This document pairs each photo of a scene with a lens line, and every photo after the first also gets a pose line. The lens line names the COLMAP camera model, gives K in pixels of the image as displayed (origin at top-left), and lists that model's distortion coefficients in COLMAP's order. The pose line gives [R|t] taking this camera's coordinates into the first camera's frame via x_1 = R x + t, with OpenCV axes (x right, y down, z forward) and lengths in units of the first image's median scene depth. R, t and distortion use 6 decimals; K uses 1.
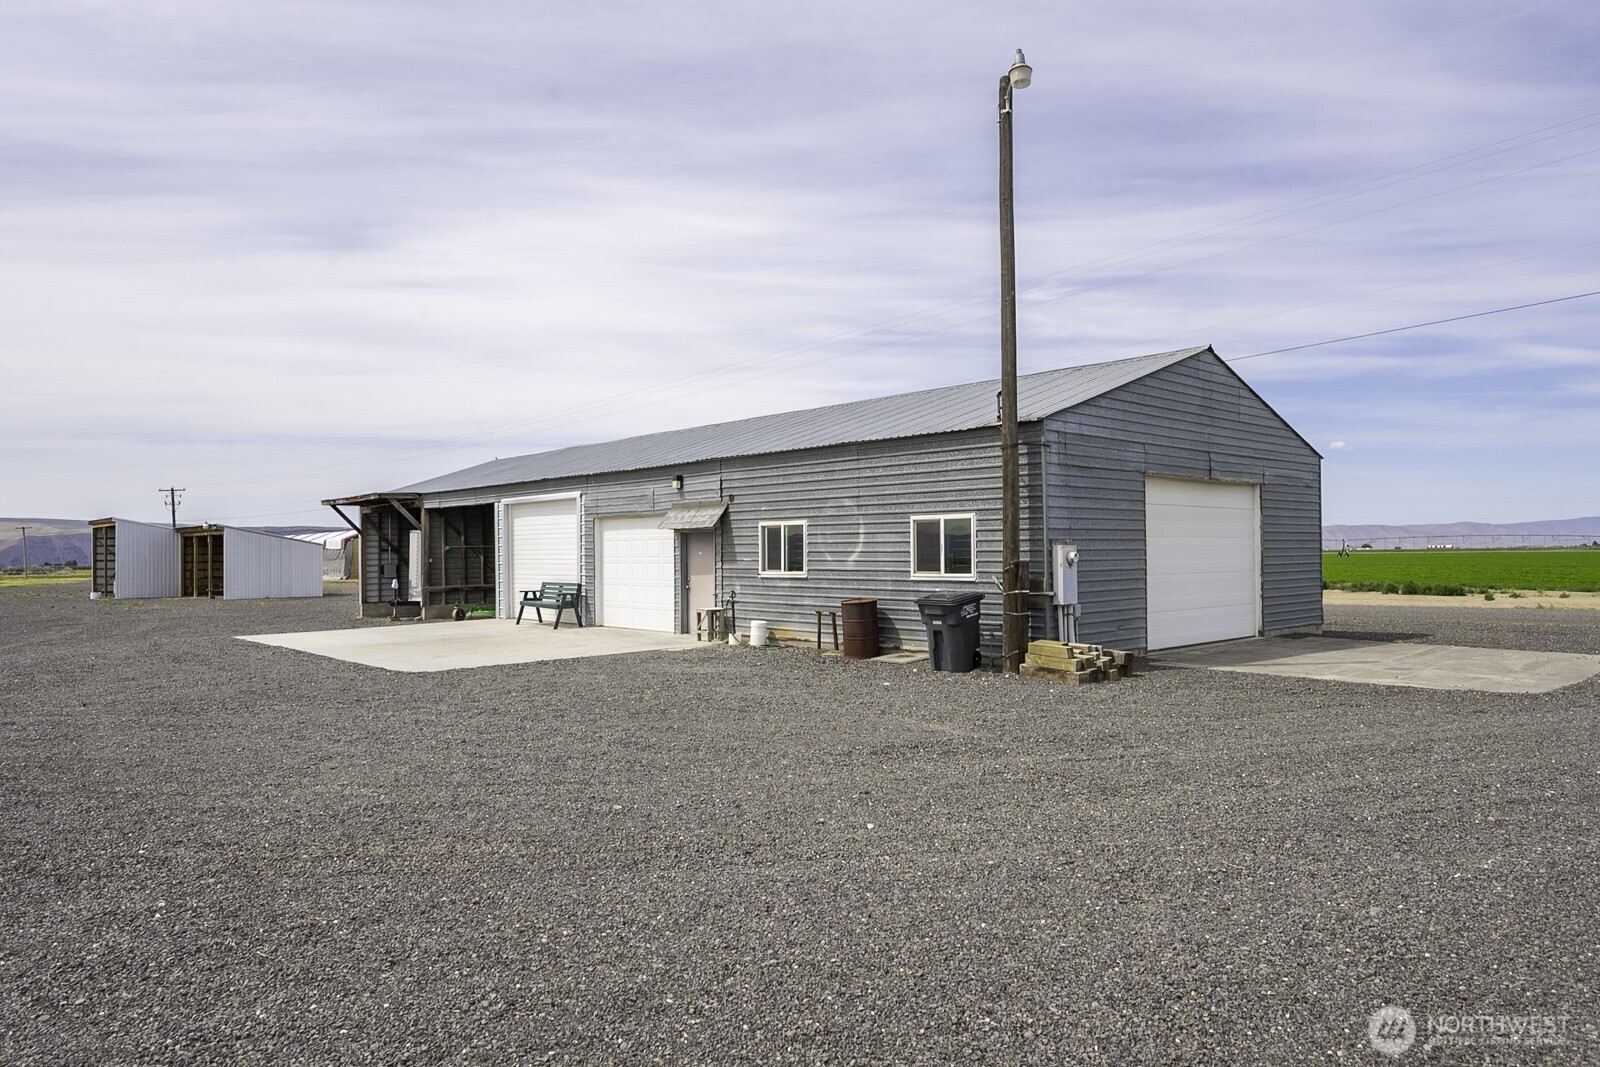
lens RADIAL K [[1017.8, 0, 800.0], [0, 1017.8, 533.5], [0, 0, 1]] dist [0.001638, 0.000039]
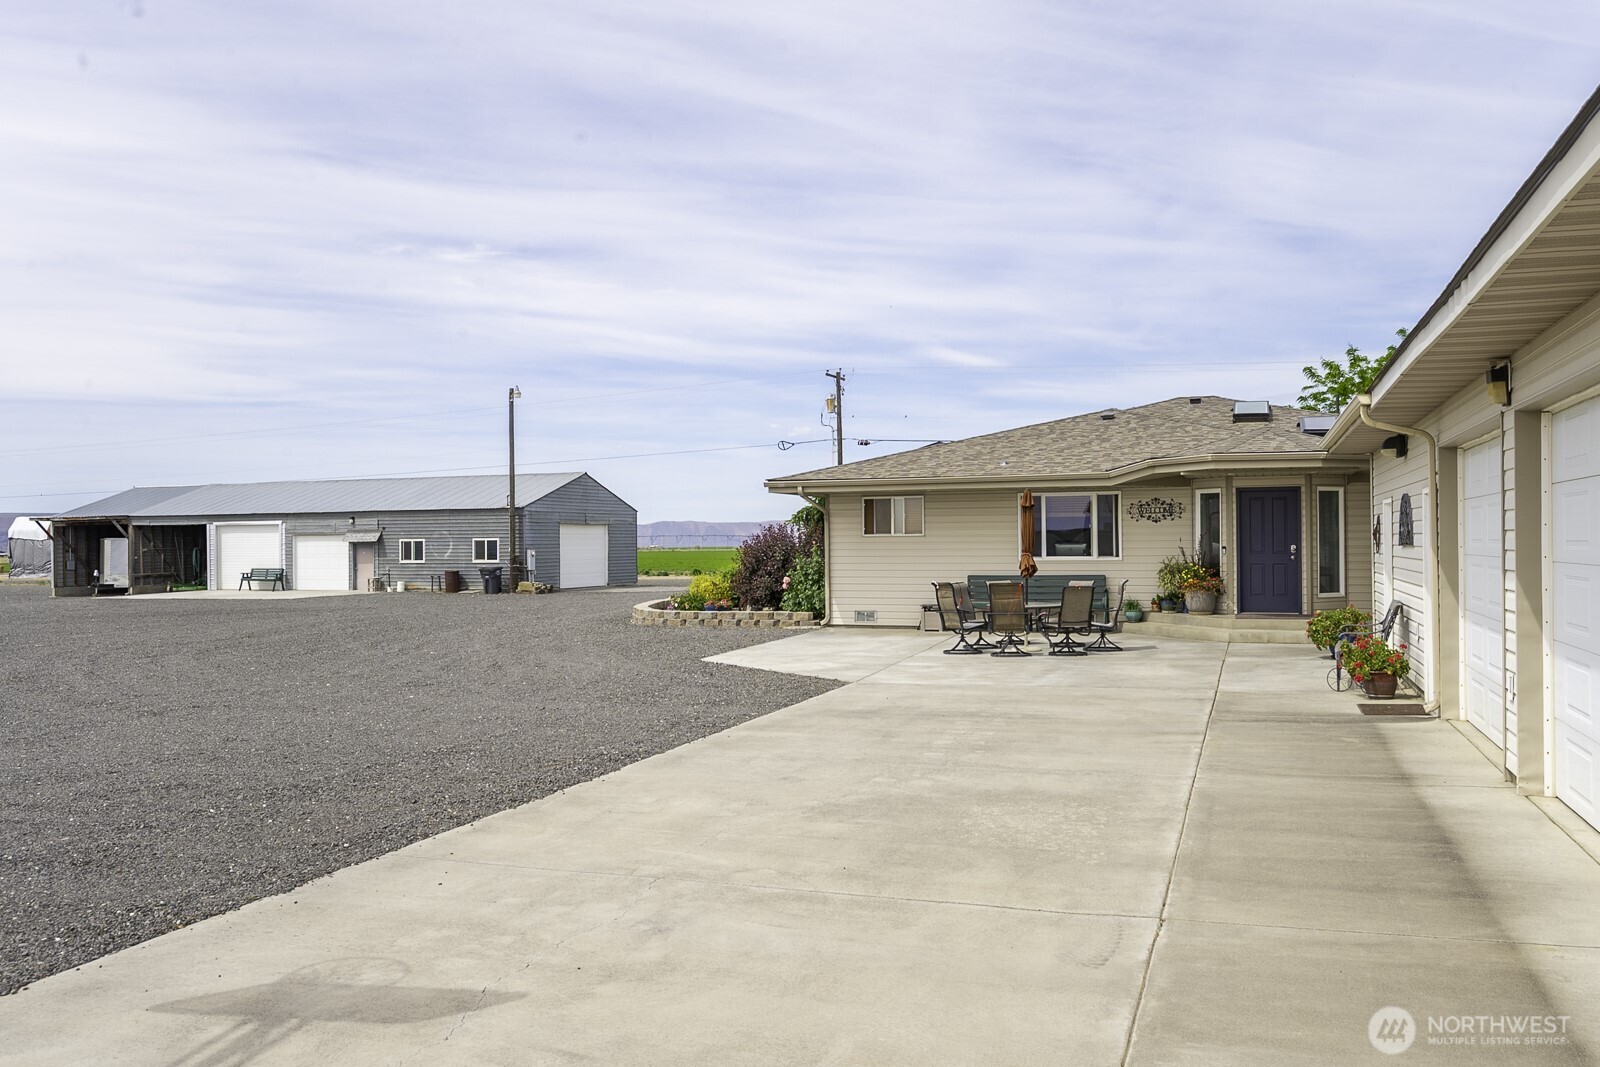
lens RADIAL K [[1247.3, 0, 800.0], [0, 1247.3, 533.5], [0, 0, 1]] dist [0.000756, -0.000516]
pose [[0.887422, 0.004225, 0.460938, -0.606389], [-0.006521, 0.999973, 0.003388, -0.045053], [-0.460912, -0.006012, 0.887426, -2.179302]]
